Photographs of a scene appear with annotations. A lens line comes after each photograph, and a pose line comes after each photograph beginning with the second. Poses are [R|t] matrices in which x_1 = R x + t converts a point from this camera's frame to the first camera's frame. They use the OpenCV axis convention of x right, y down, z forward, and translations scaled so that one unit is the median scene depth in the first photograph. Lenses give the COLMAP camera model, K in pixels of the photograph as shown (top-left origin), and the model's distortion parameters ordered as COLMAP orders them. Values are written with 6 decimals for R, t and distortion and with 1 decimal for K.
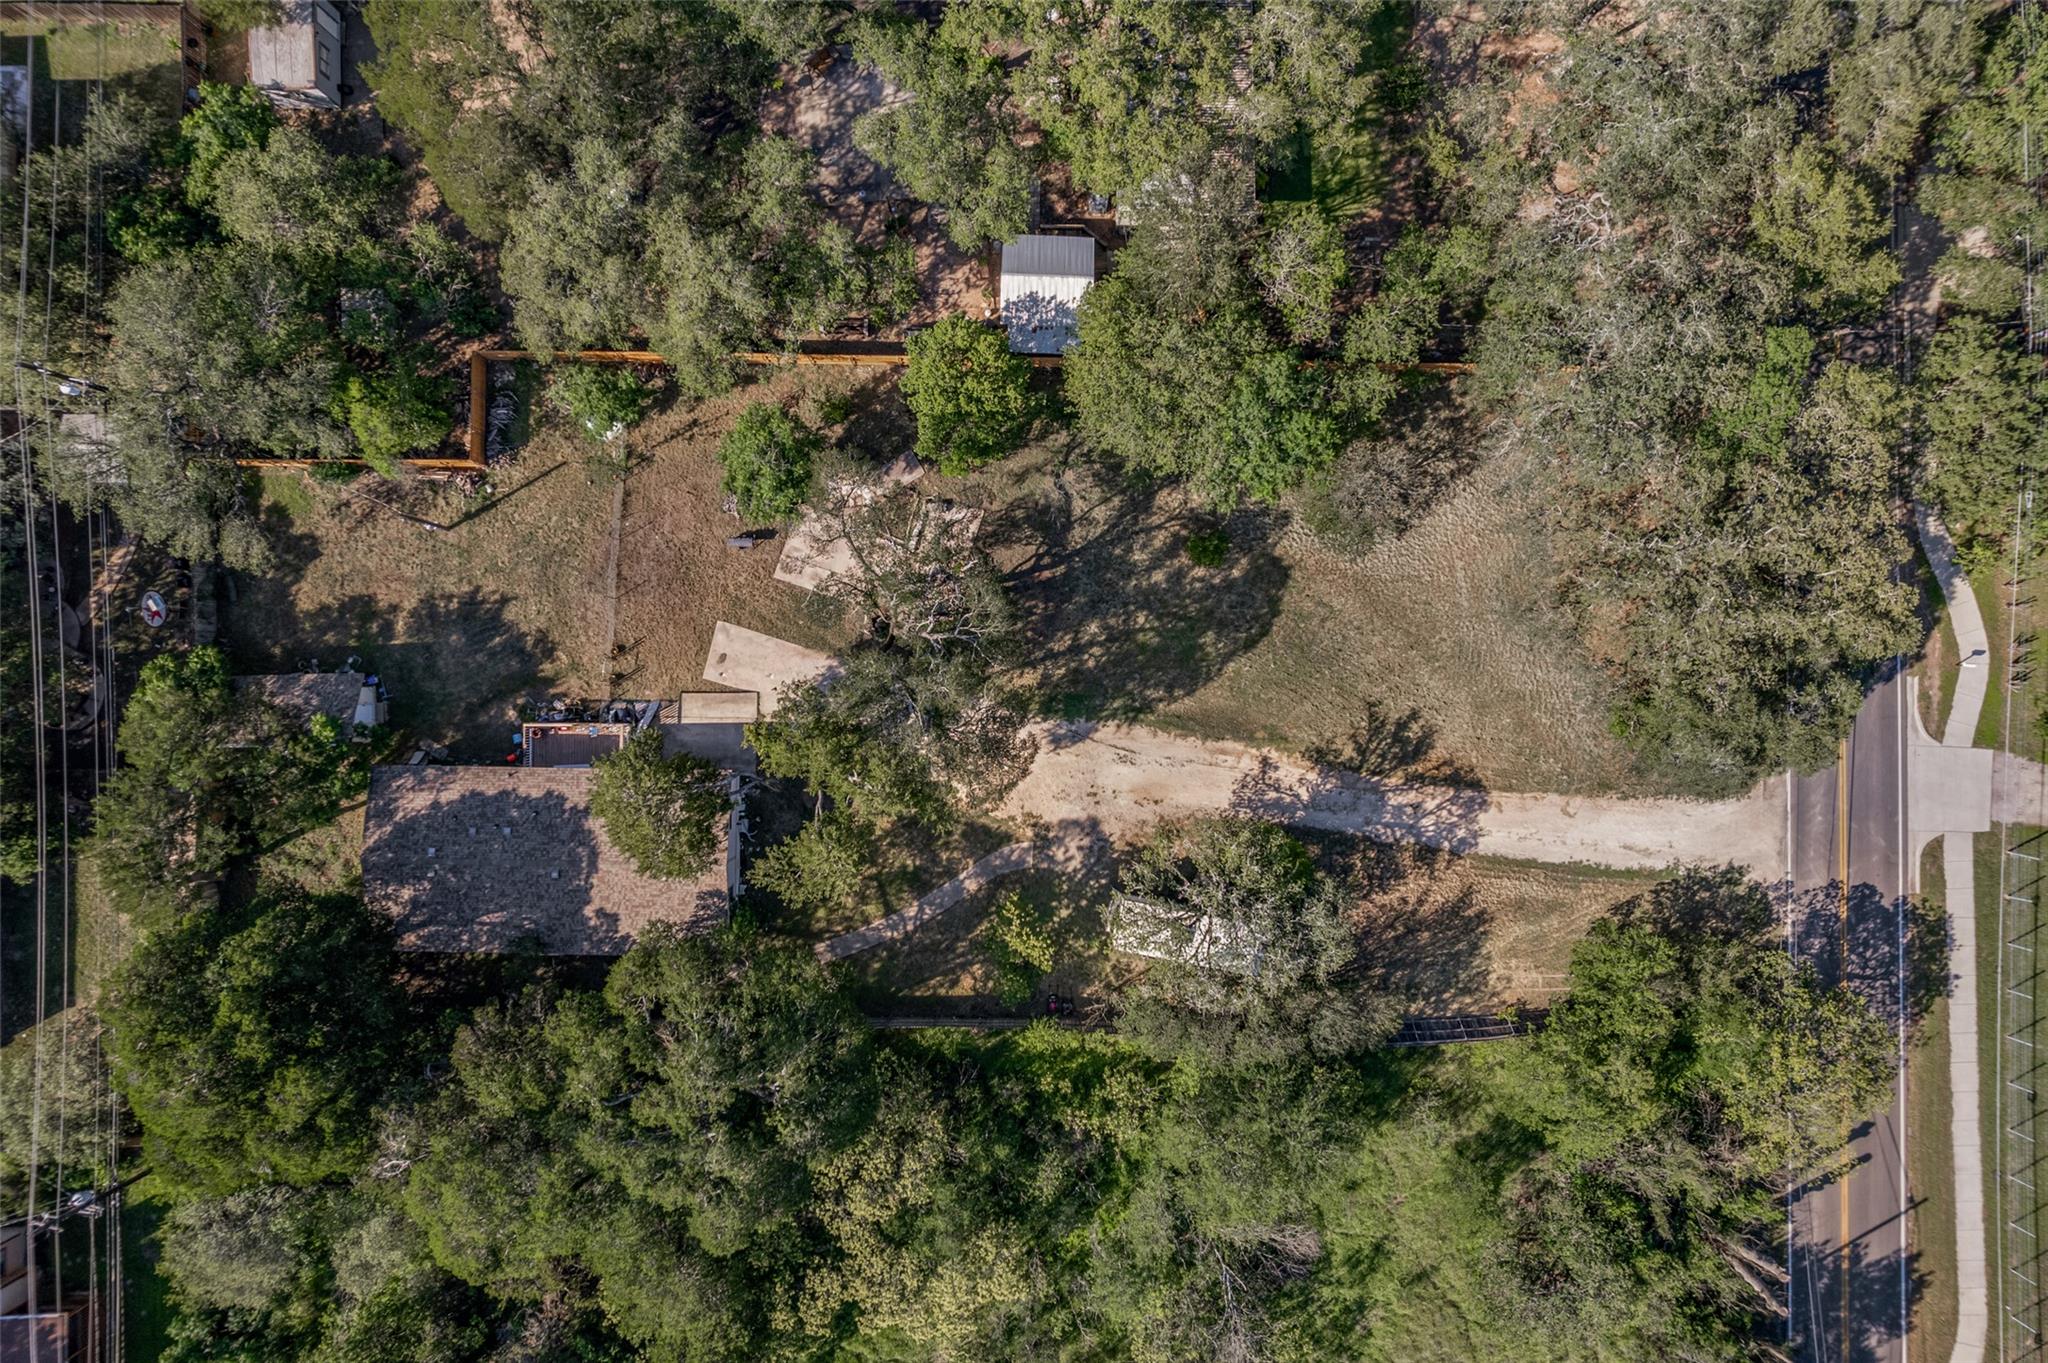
lens RADIAL K [[1325.0, 0, 1029.2], [0, 1325.0, 677.2], [0, 0, 1]] dist [-0.069289, 0.055754]
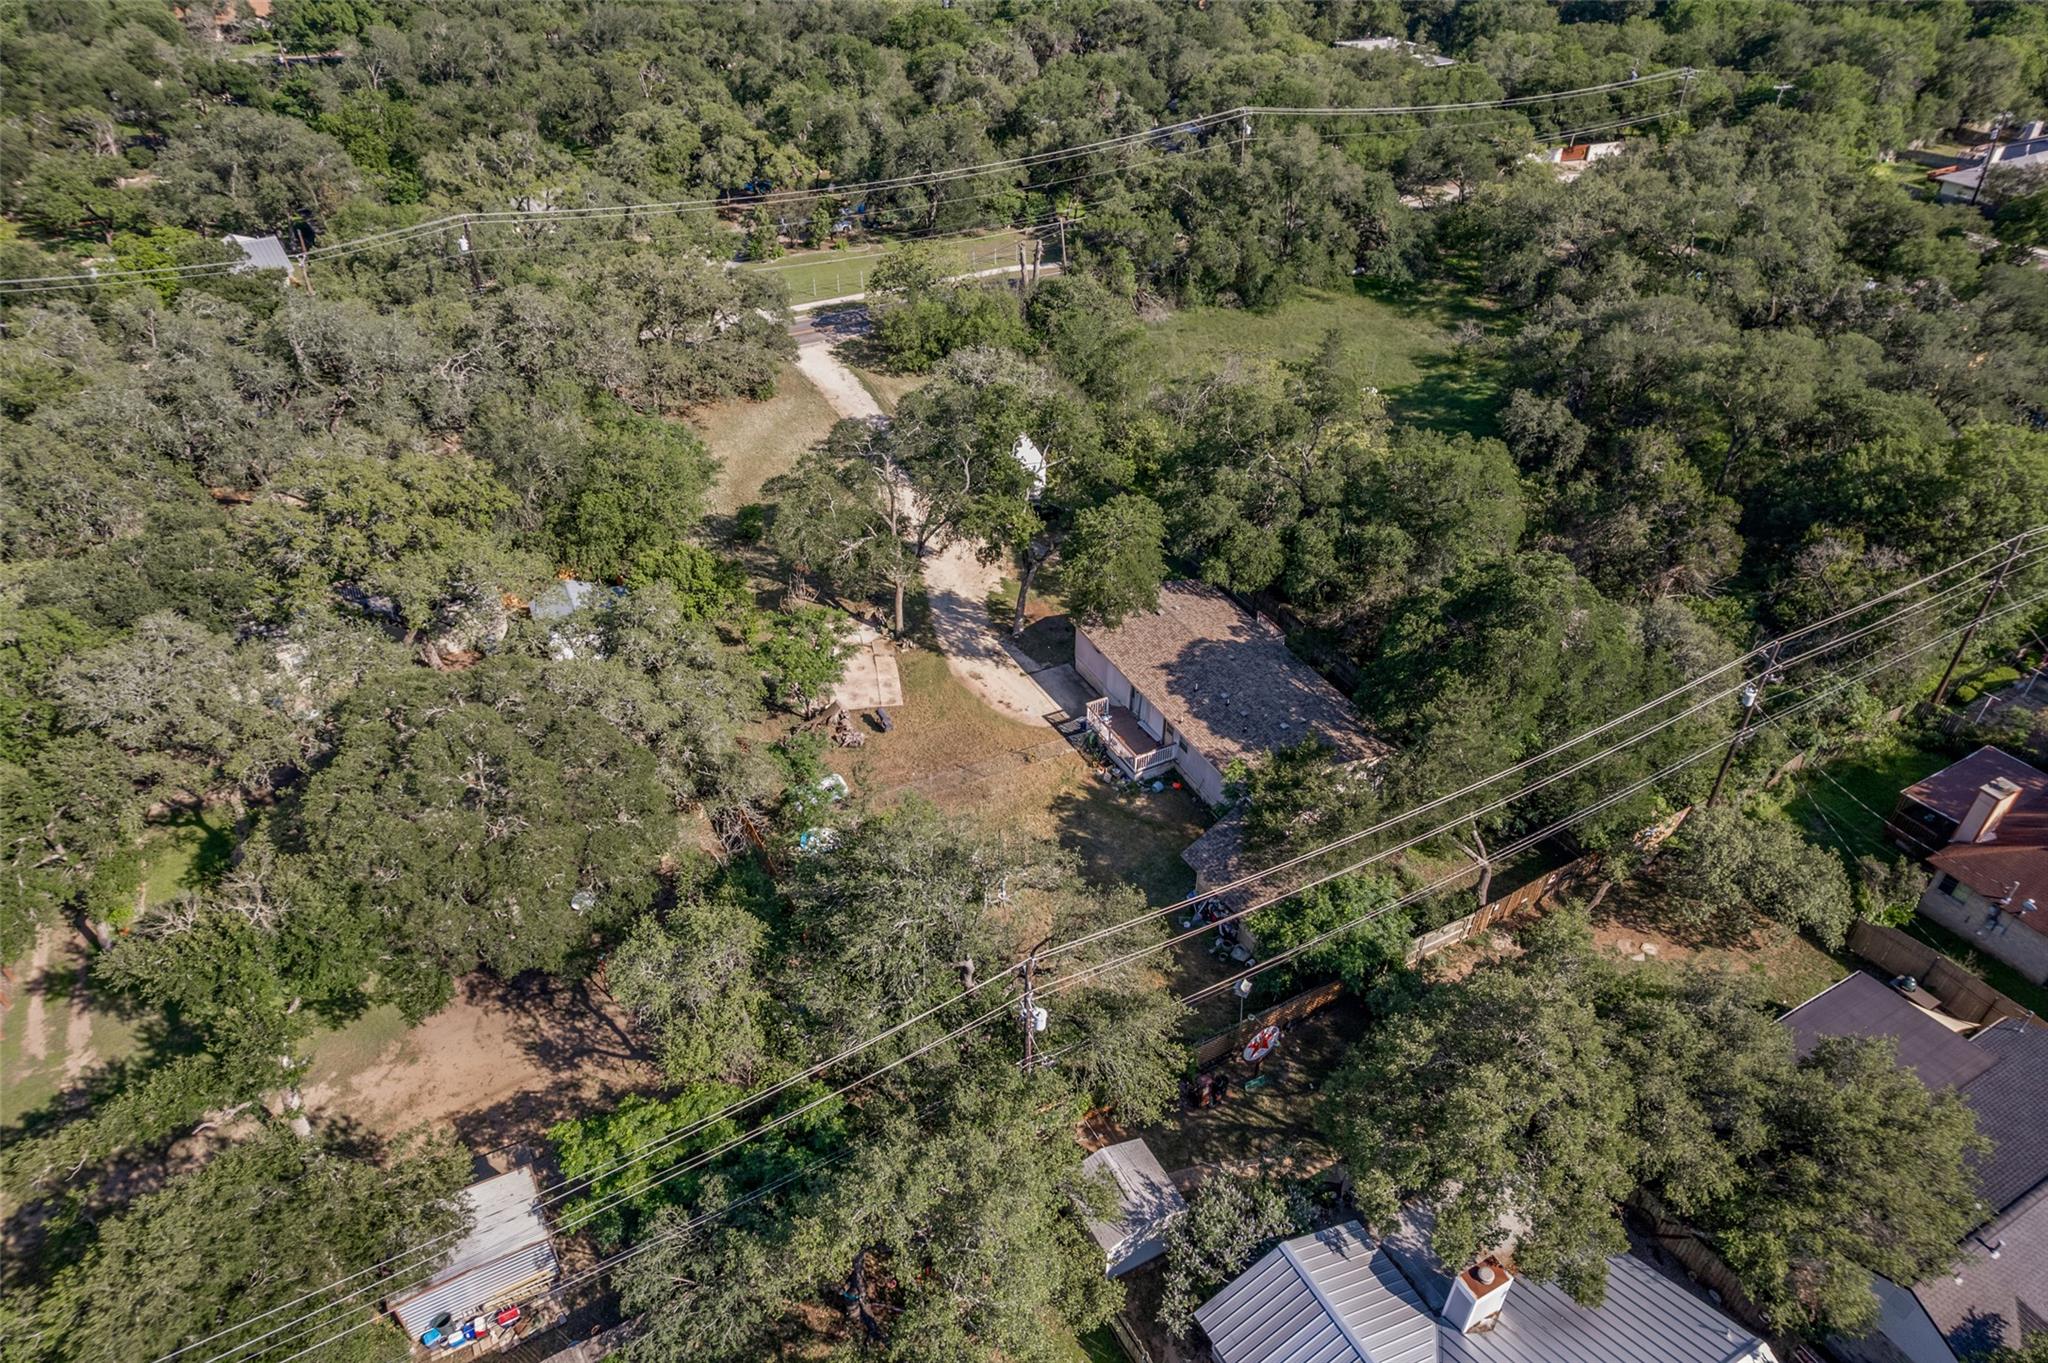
lens RADIAL K [[1325.0, 0, 1031.3], [0, 1325.0, 670.2], [0, 0, 1]] dist [-0.069289, 0.055754]
pose [[-0.473454, -0.517119, 0.713042, -0.995103], [0.880817, -0.279491, 0.382160, -0.387059], [0.001667, 0.808995, 0.587814, 0.337392]]
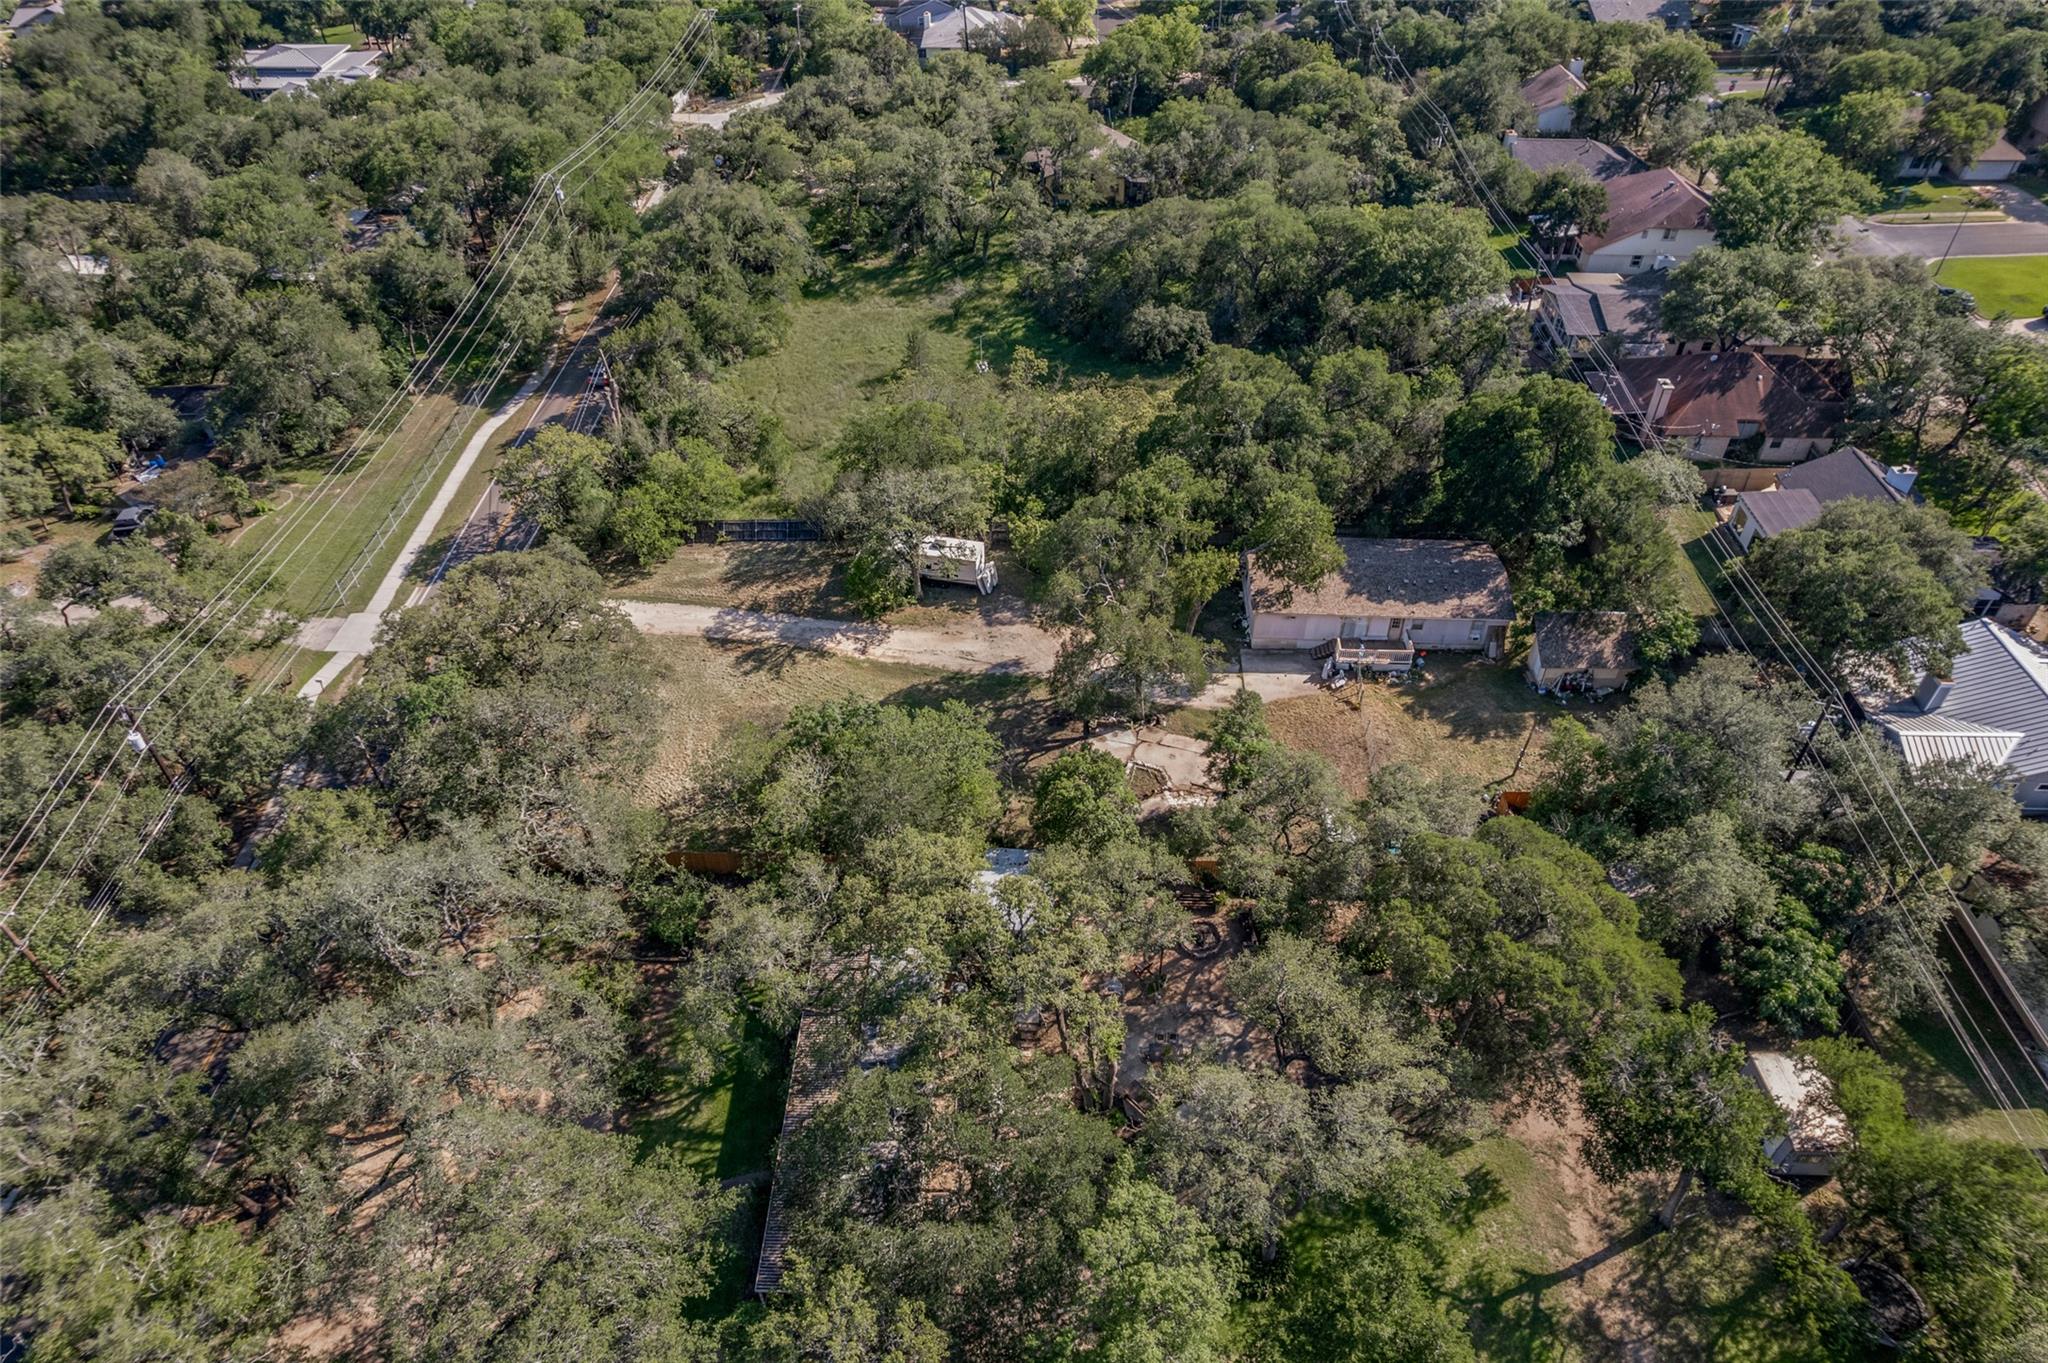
lens RADIAL K [[1325.0, 0, 1031.6], [0, 1325.0, 673.0], [0, 0, 1]] dist [-0.069289, 0.055754]
pose [[-0.999640, -0.018664, 0.019298, -0.020212], [0.026802, -0.652495, 0.757319, -0.971294], [-0.001543, 0.757563, 0.652760, 0.130760]]
